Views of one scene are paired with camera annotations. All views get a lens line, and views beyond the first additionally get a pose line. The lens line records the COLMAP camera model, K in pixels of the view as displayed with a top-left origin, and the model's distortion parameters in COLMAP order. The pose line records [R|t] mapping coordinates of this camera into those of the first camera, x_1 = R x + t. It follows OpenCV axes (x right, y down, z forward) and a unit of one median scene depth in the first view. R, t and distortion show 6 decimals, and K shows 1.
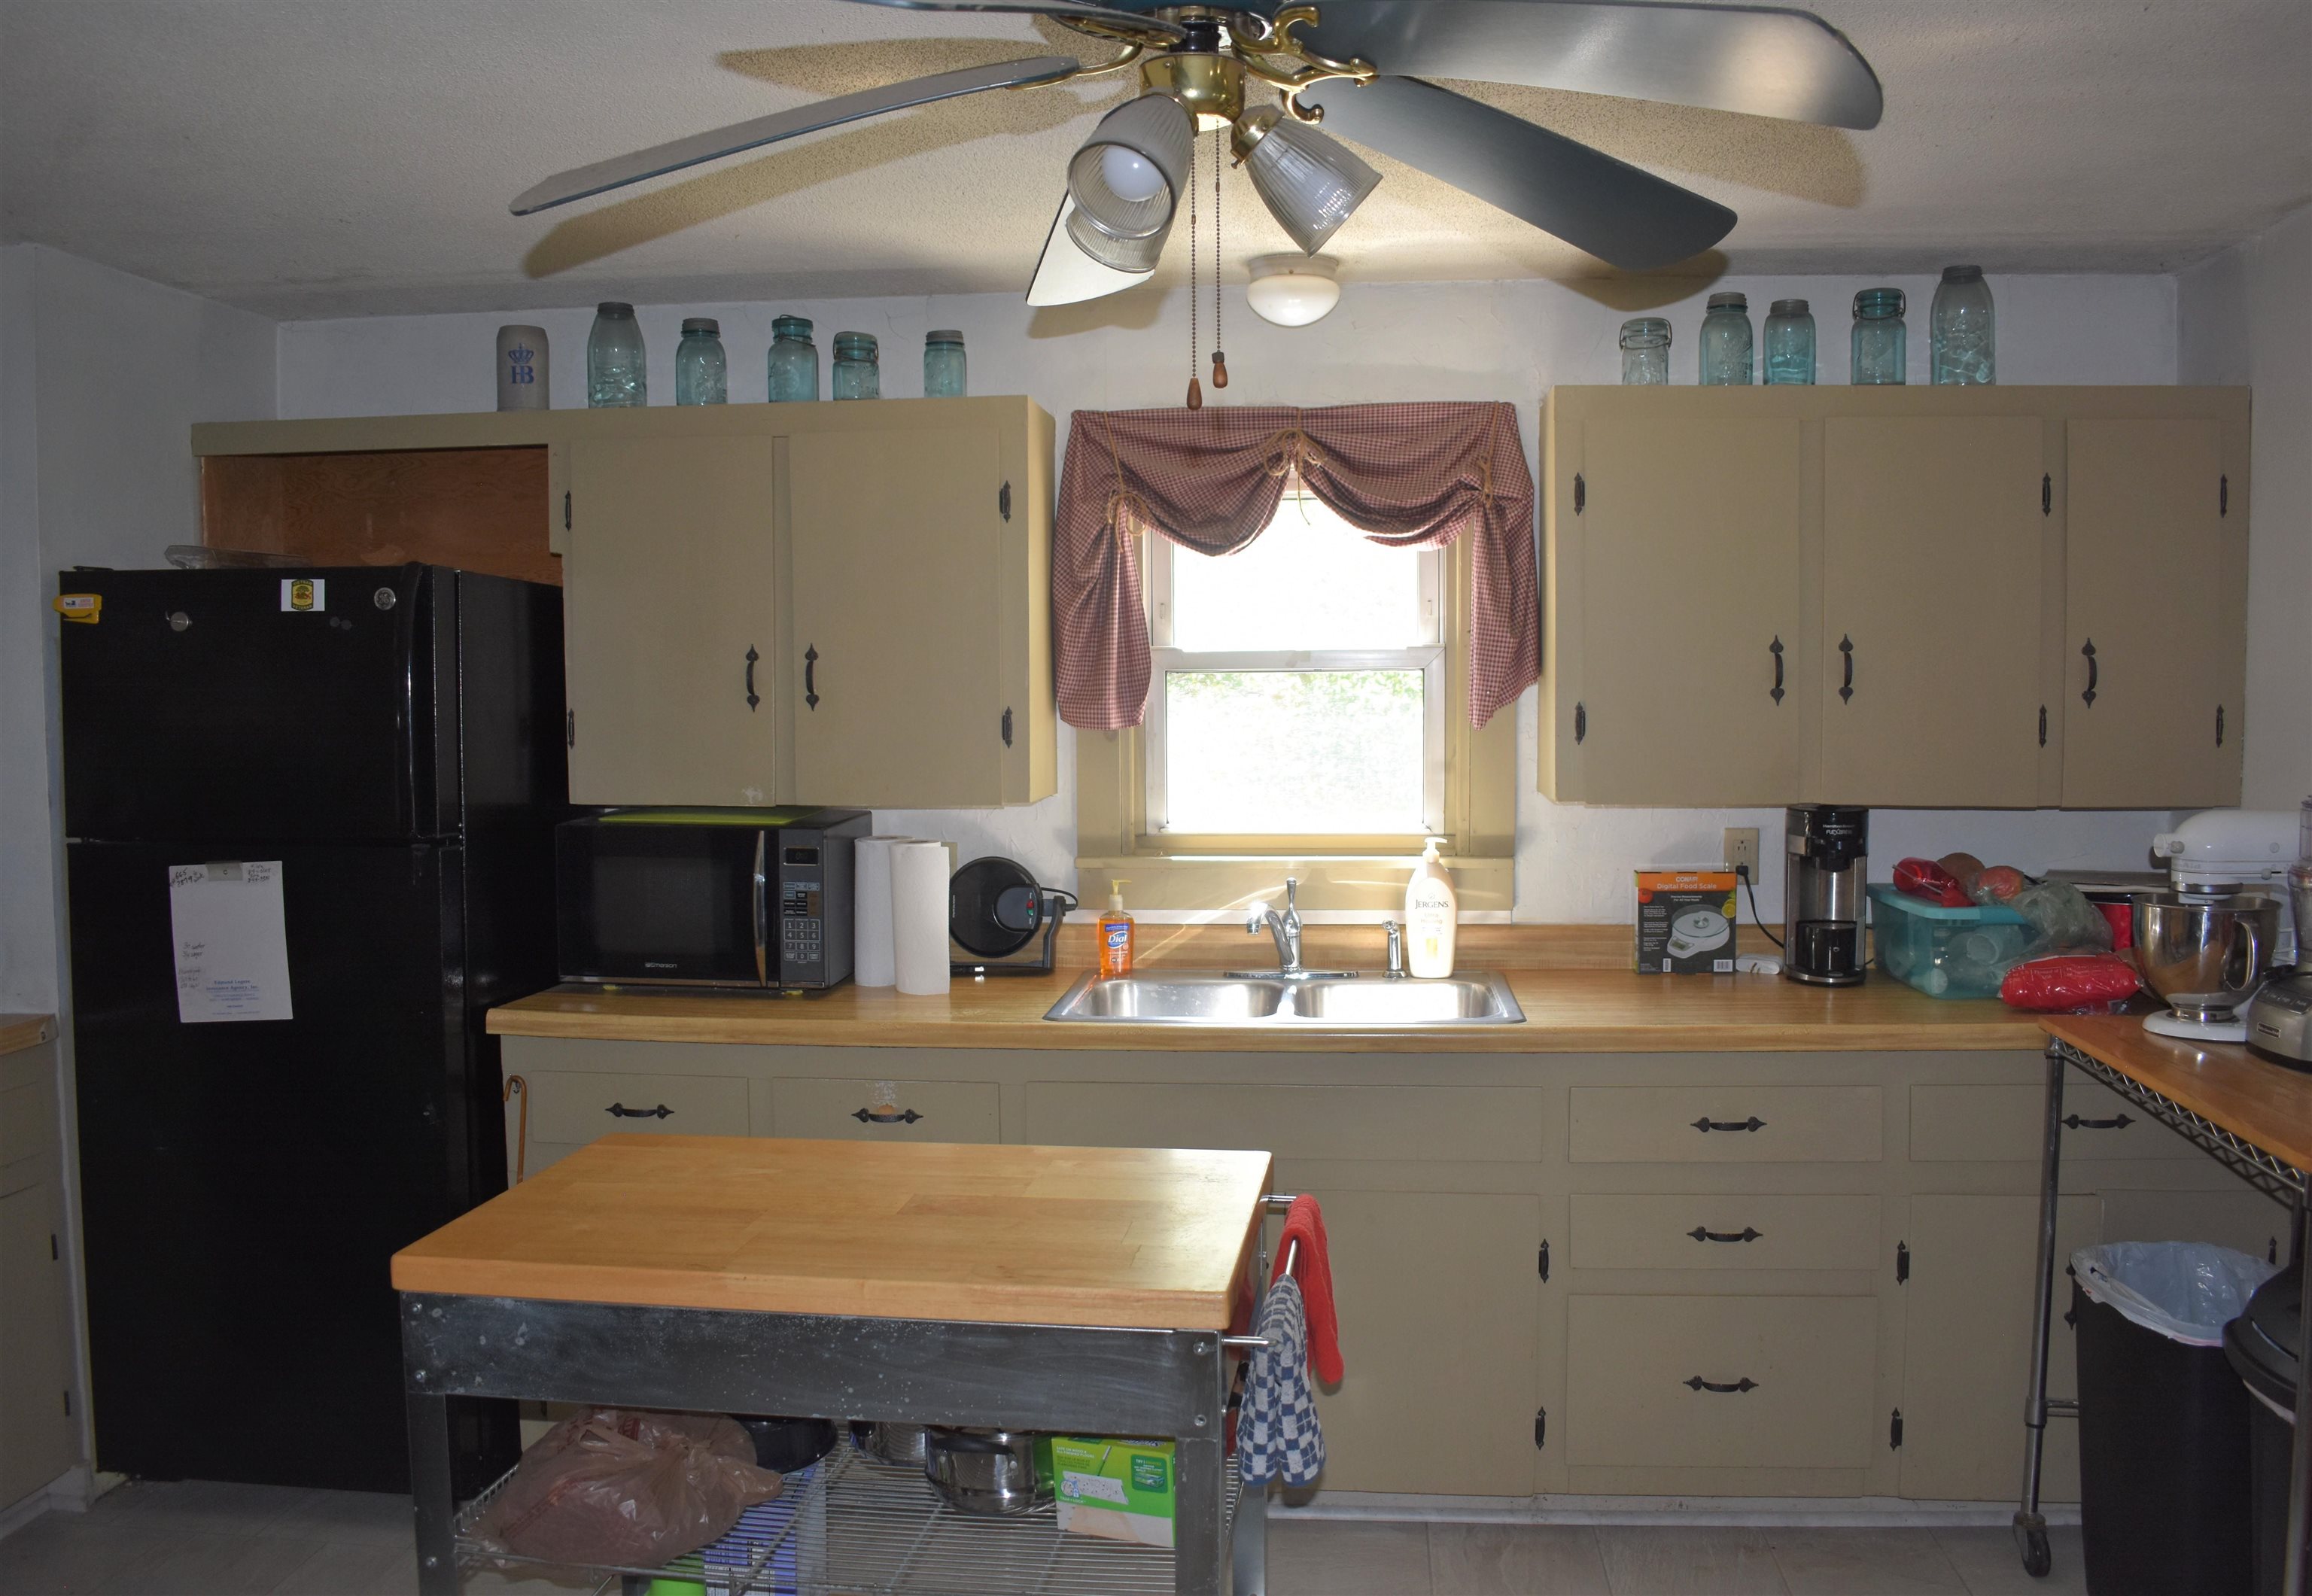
lens RADIAL K [[1889.1, 0, 1156.0], [0, 1889.1, 798.0], [0, 0, 1]] dist [-0.077537, 0.001636]
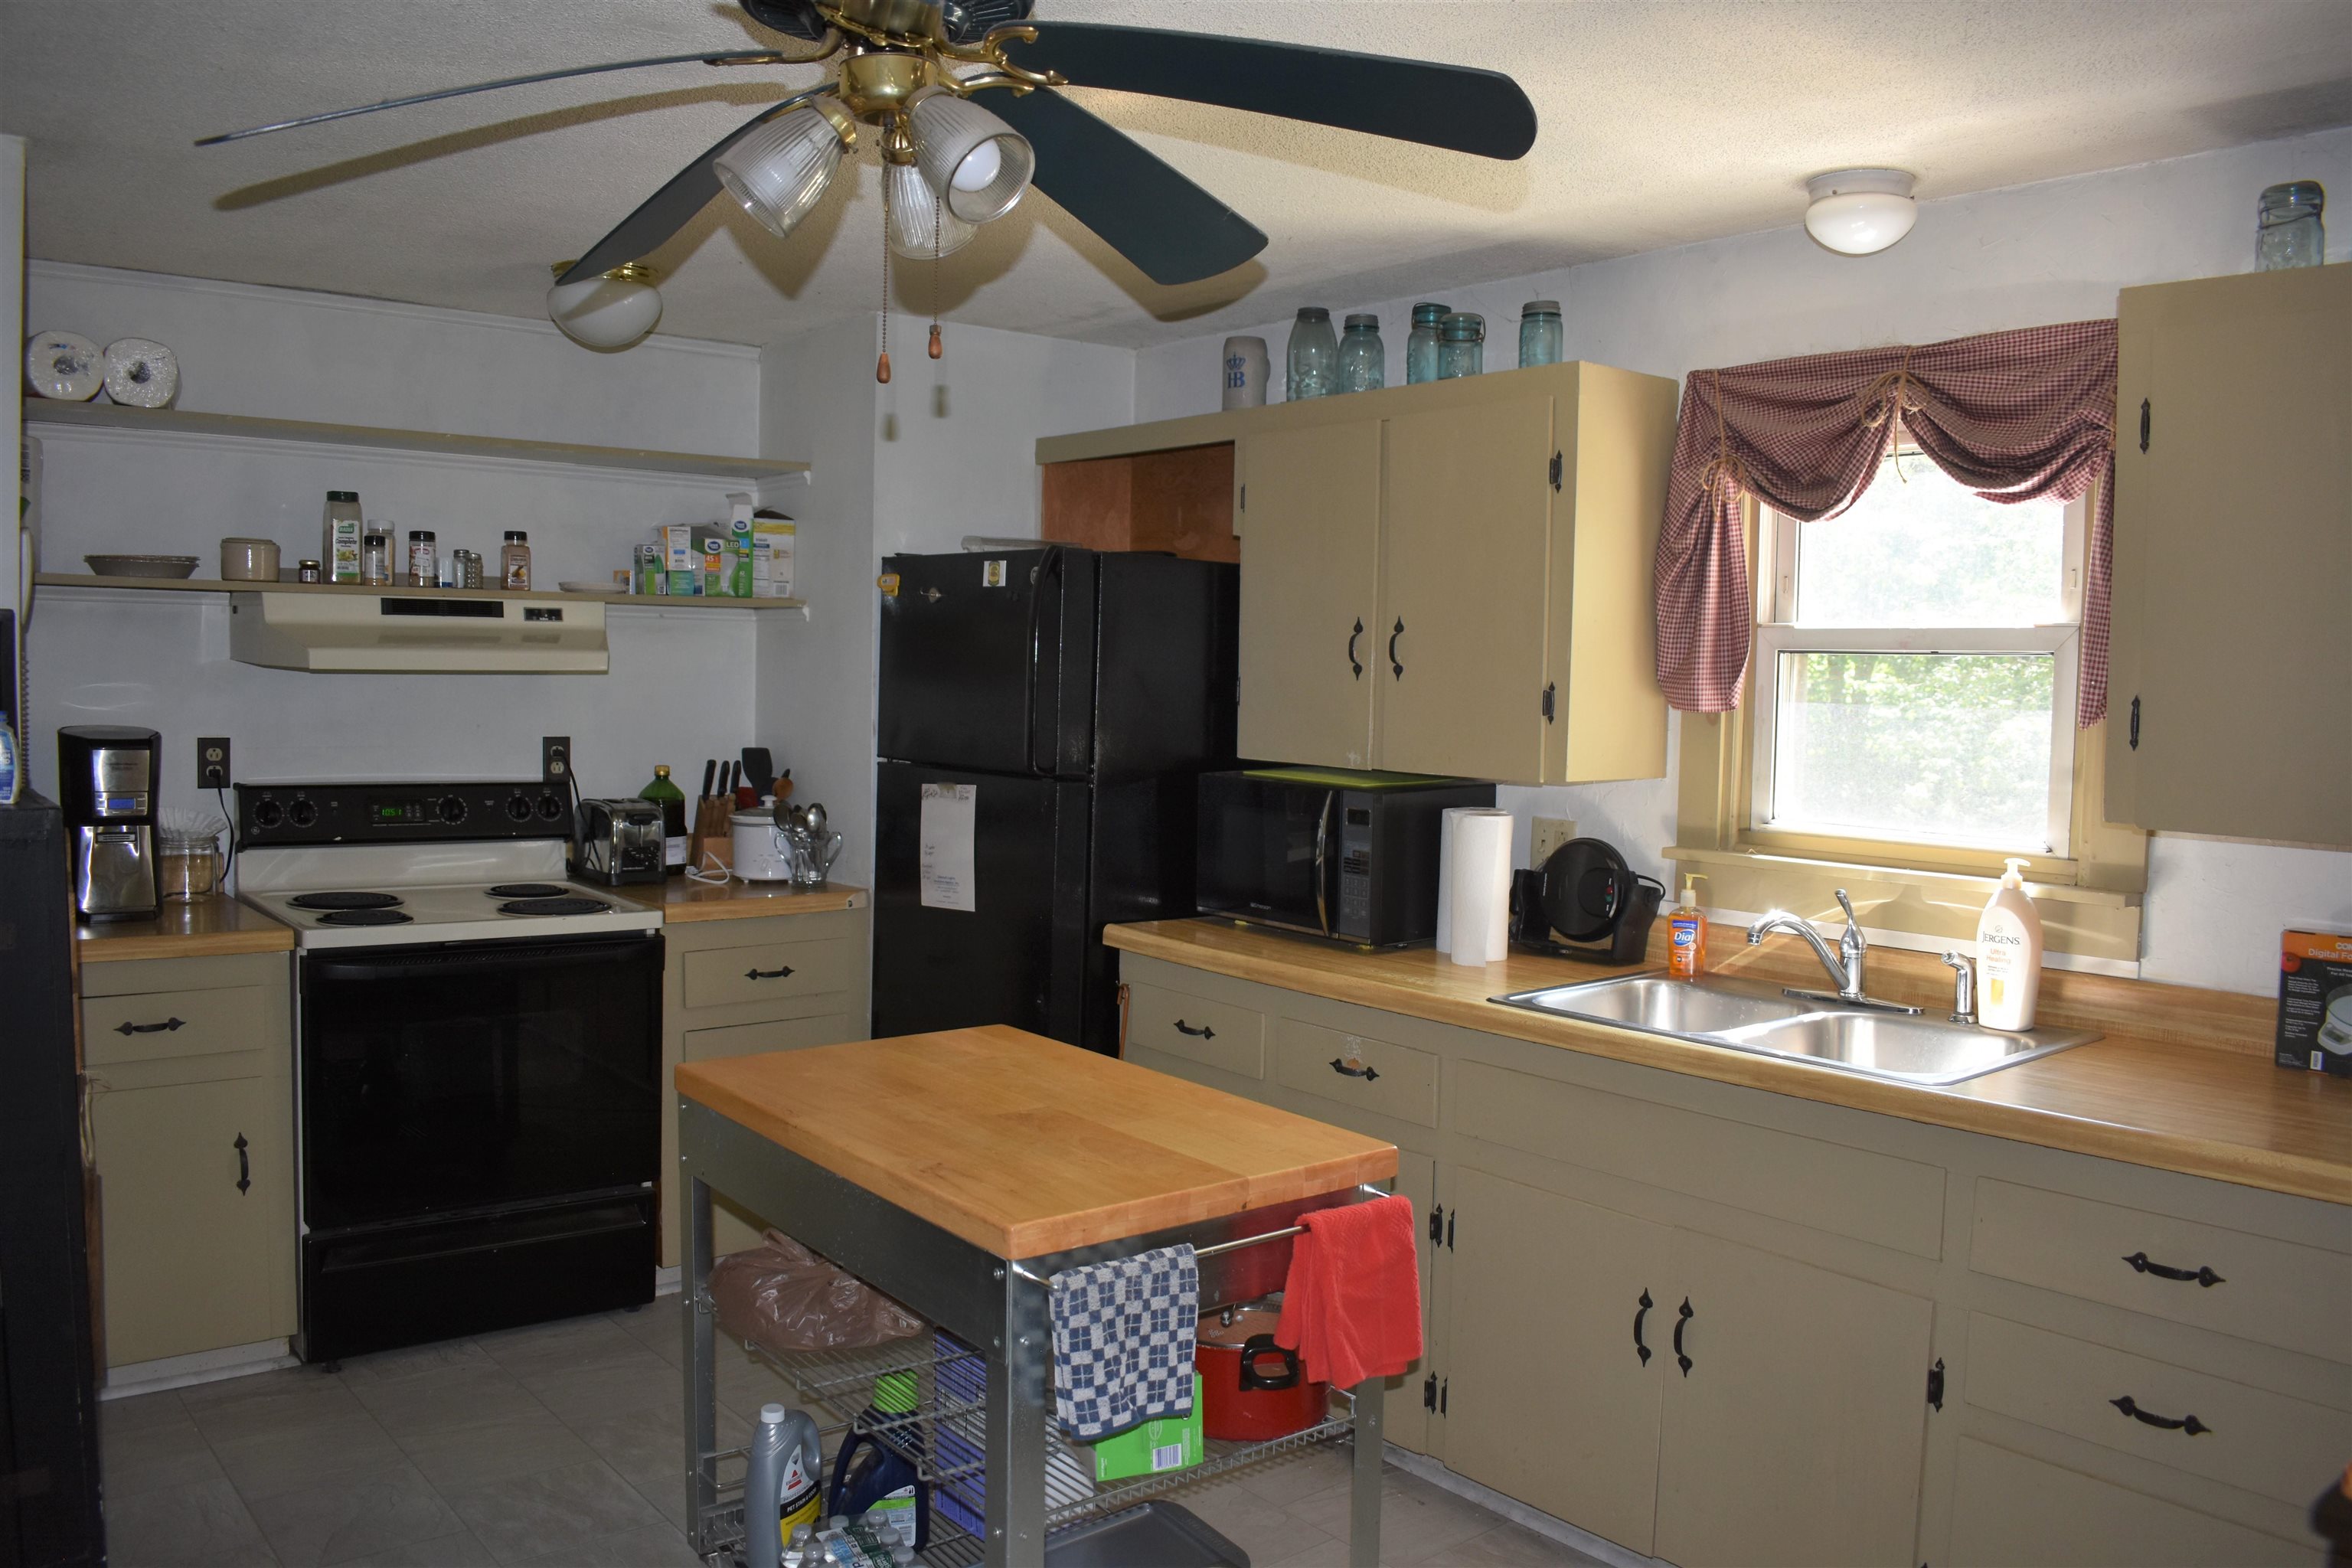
lens RADIAL K [[1825.9, 0, 1176.0], [0, 1825.9, 784.0], [0, 0, 1]] dist [-0.072400, -0.000064]
pose [[0.710238, 0.066032, -0.700858, 0.431770], [-0.066452, 0.997434, 0.026632, -0.007750], [0.700818, 0.027658, 0.712804, 0.188801]]
